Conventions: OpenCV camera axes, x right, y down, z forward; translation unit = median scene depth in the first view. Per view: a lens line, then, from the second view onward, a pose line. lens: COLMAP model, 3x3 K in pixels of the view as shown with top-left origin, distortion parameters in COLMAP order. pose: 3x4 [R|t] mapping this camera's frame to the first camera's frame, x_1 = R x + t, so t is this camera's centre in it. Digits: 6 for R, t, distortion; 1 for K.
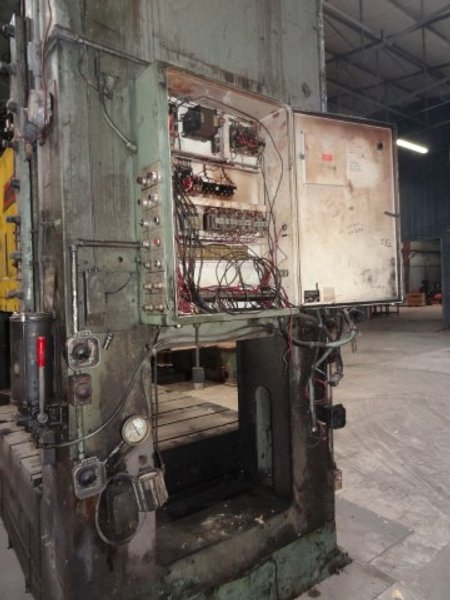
lens RADIAL K [[418.1, 0, 228.2], [0, 418.1, 301.5], [0, 0, 1]] dist [-0.009624, 0.002895]
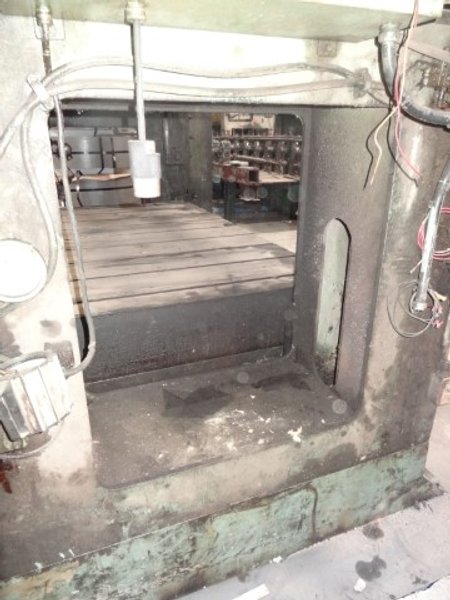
lens RADIAL K [[418.1, 0, 228.2], [0, 418.1, 301.5], [0, 0, 1]] dist [-0.009624, 0.002895]
pose [[0.963006, 0.127332, -0.237499, 0.096401], [-0.033427, 0.930962, 0.363583, 0.119926], [0.267398, -0.342194, 0.900778, 0.471605]]
